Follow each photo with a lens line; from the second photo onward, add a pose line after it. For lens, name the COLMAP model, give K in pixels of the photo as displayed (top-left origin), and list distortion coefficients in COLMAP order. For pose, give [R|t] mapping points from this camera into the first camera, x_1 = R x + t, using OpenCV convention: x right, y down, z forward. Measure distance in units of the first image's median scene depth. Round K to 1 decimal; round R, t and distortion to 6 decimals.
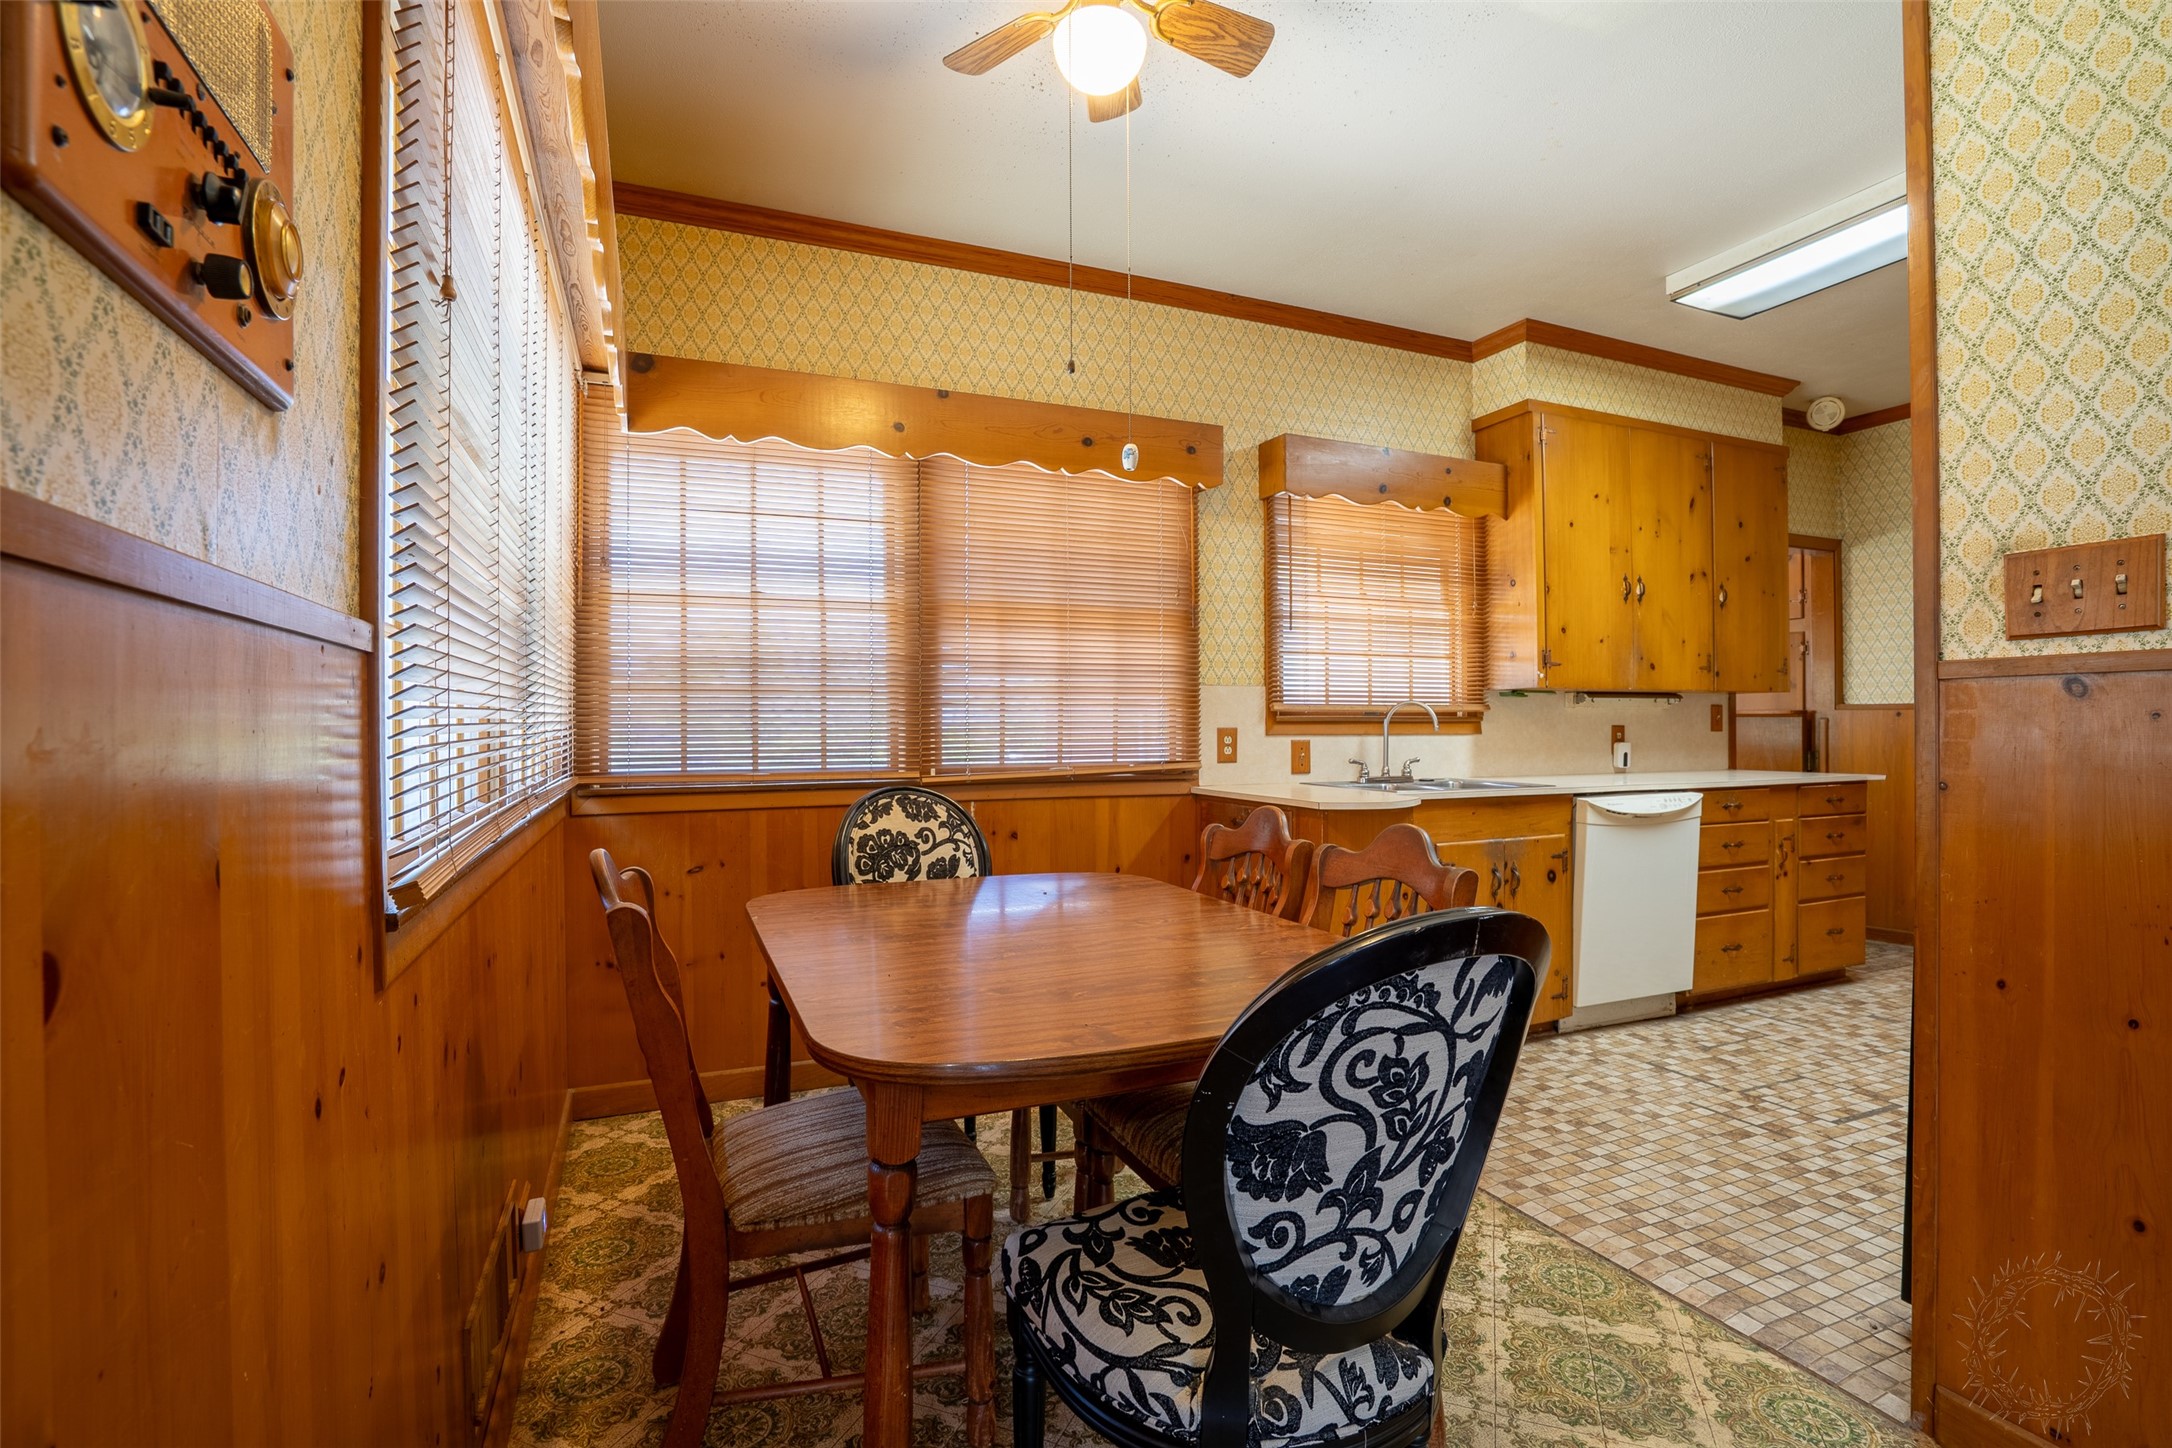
lens RADIAL K [[1014.2, 0, 1079.7], [0, 1014.2, 732.2], [0, 0, 1]] dist [-0.053190, 0.023349]
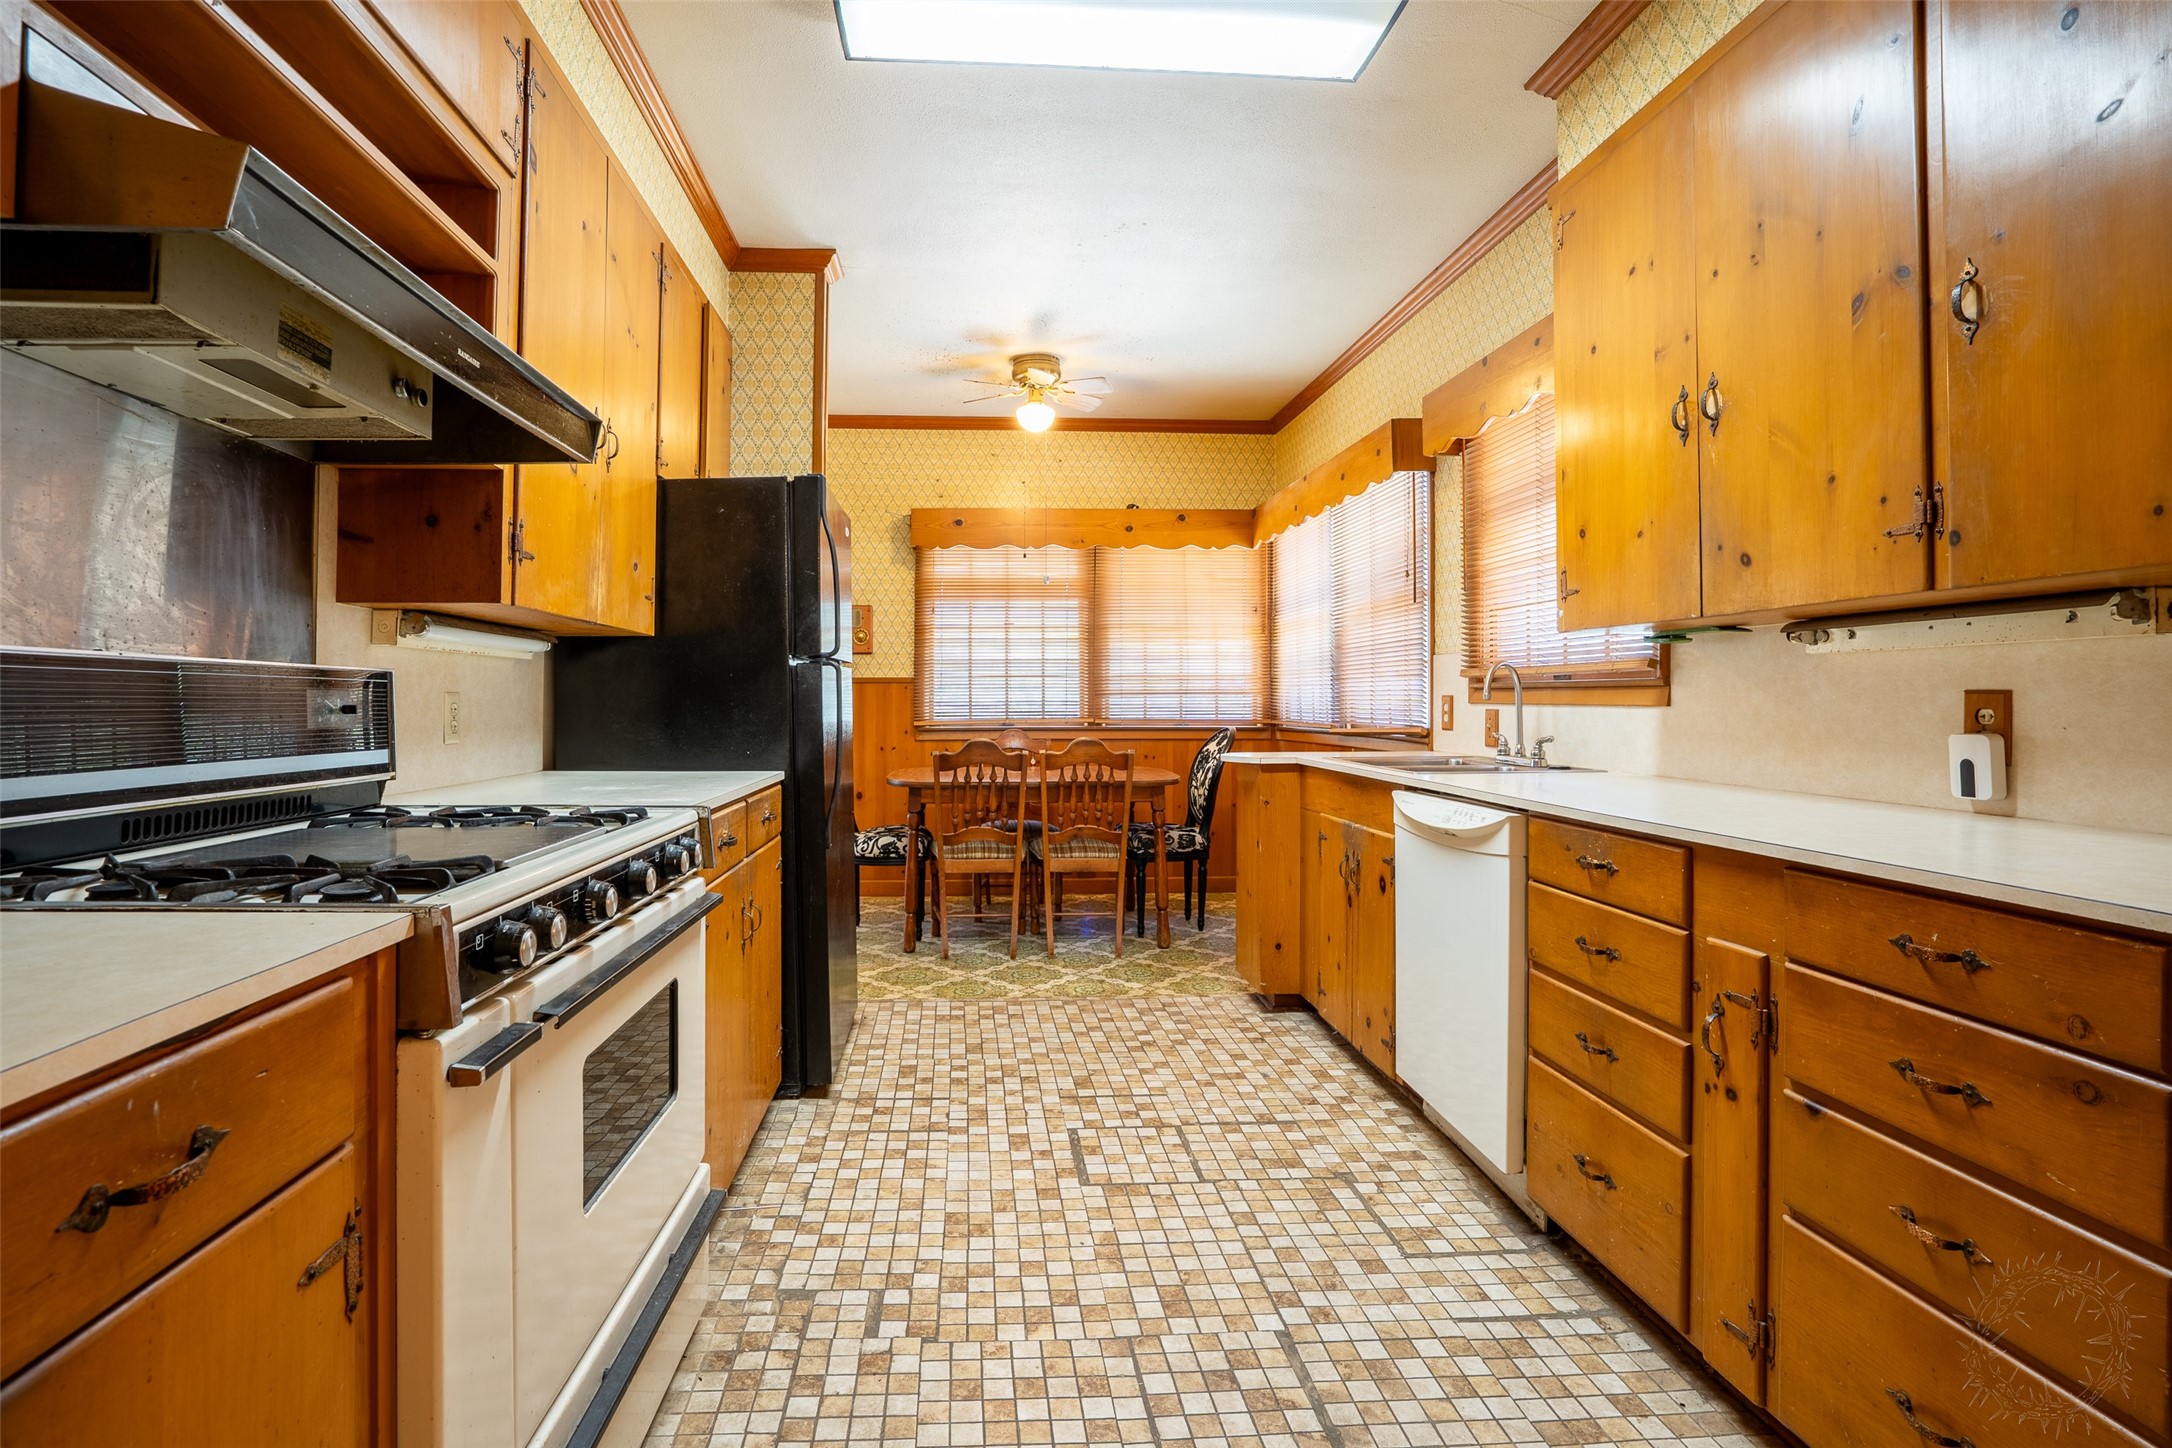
lens RADIAL K [[984.5, 0, 1023.9], [0, 984.5, 687.6], [0, 0, 1]] dist [-0.051324, 0.019895]
pose [[-0.325873, -0.006553, -0.945391, 1.173453], [-0.005441, 0.999972, -0.005056, -0.004531], [0.945398, 0.003496, -0.325900, 0.898759]]
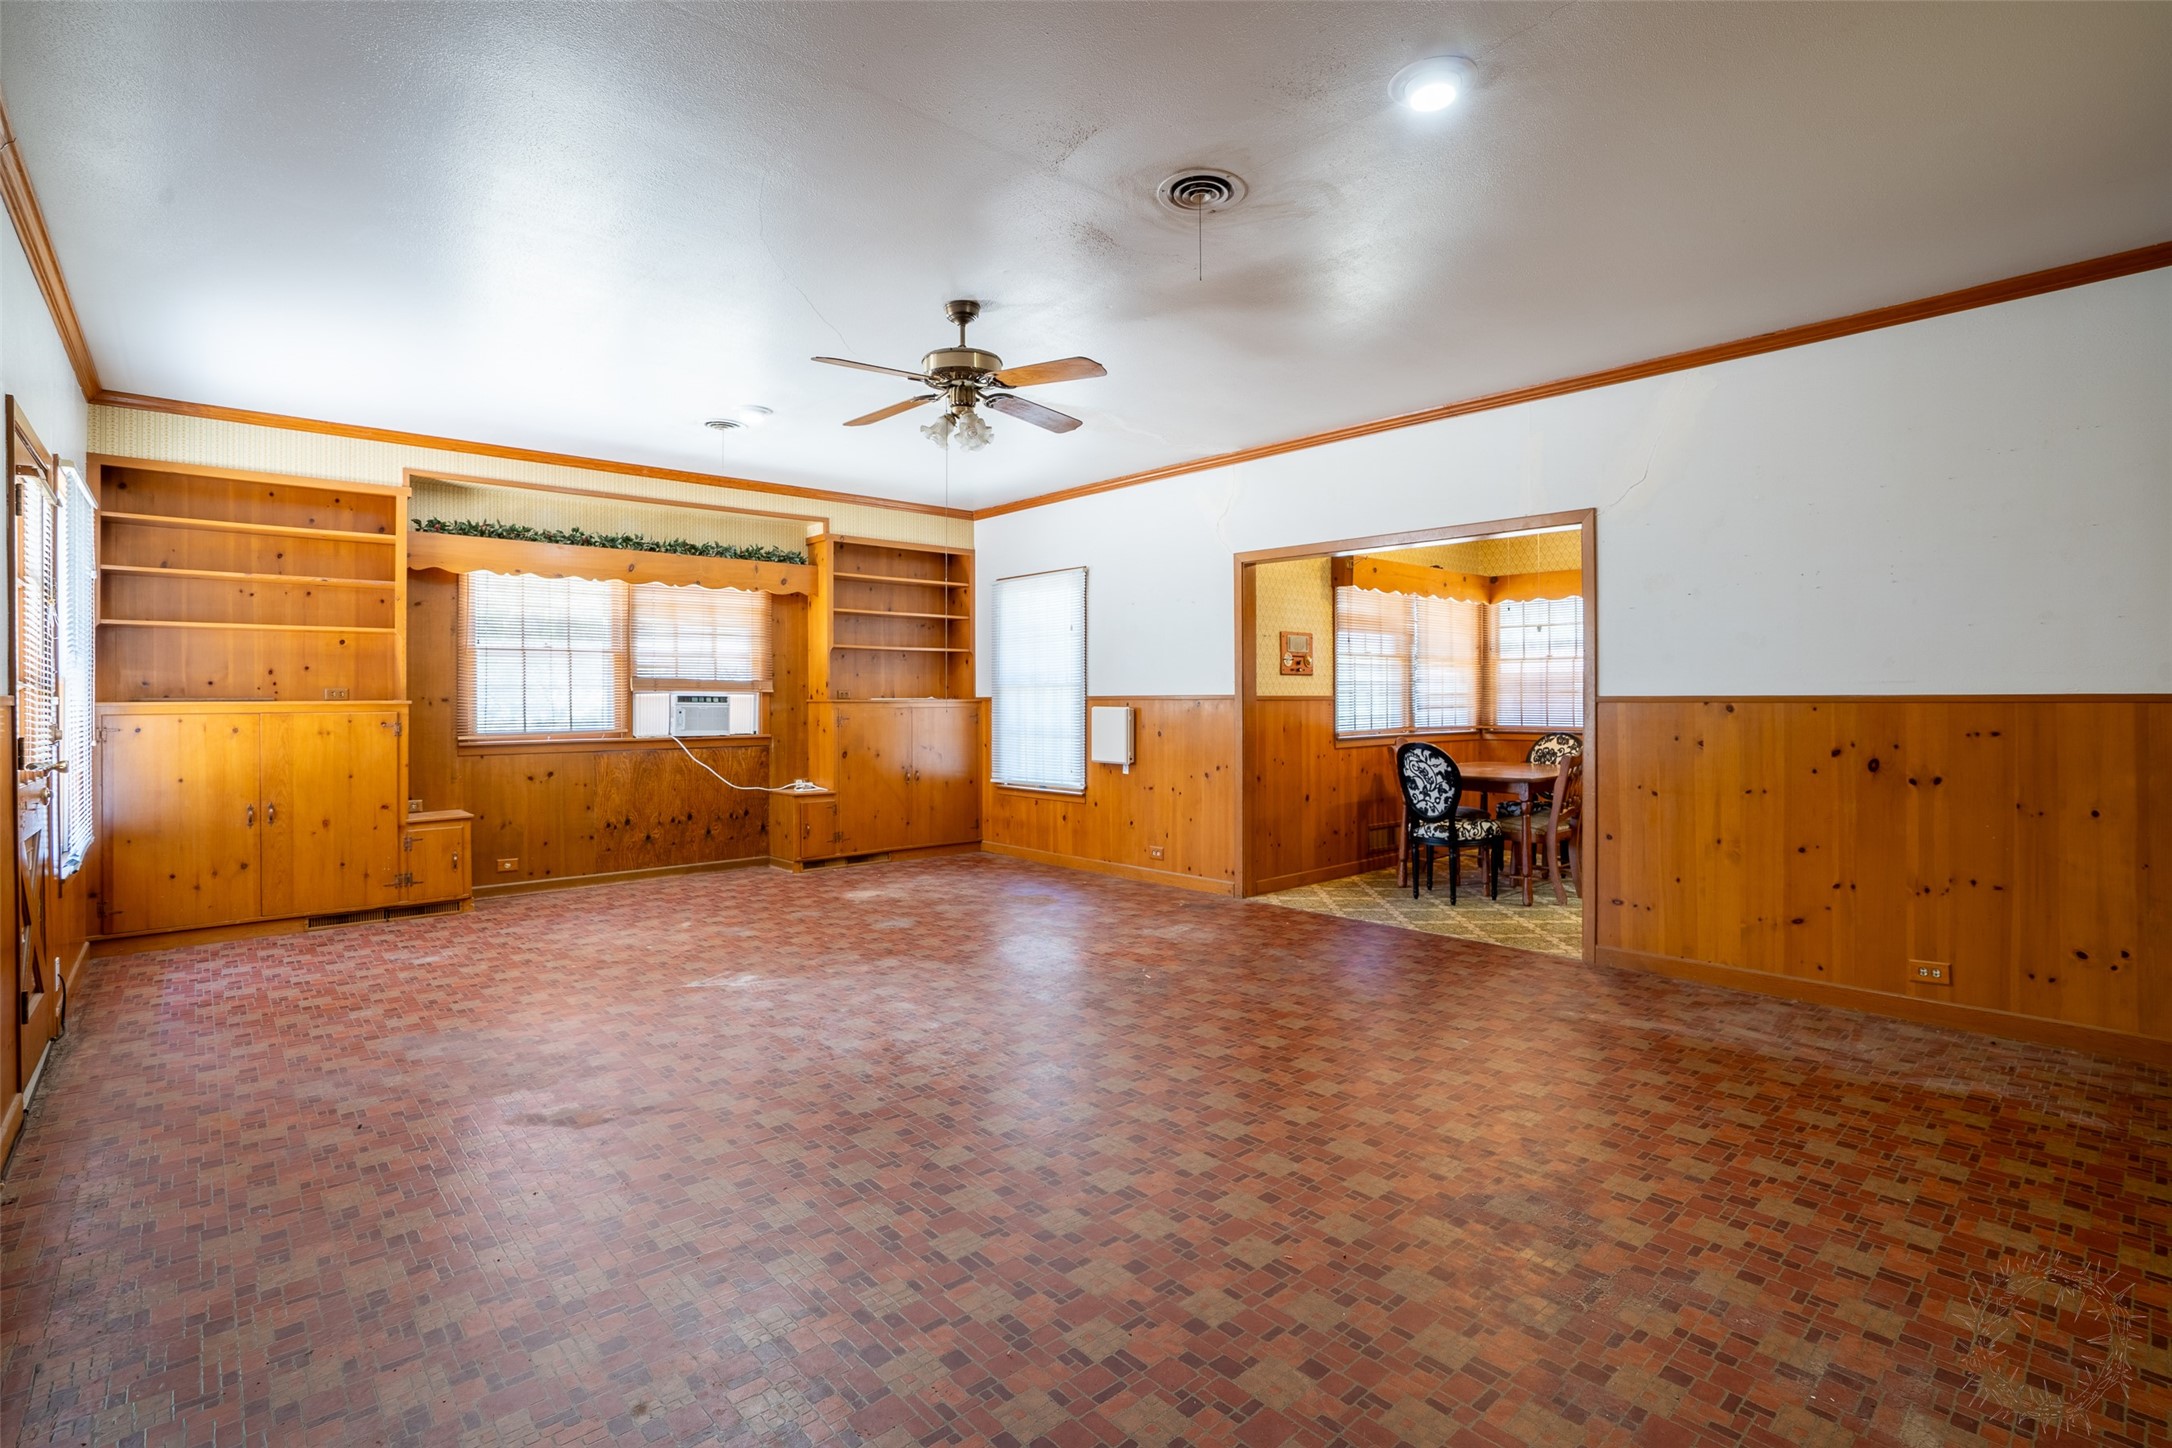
lens RADIAL K [[1022.6, 0, 1097.8], [0, 1022.6, 698.7], [0, 0, 1]] dist [-0.076311, 0.055069]
pose [[0.317589, 0.003120, -0.948223, 1.408700], [-0.005589, 0.999983, 0.001418, -0.023056], [0.948212, 0.004849, 0.317601, -0.718864]]
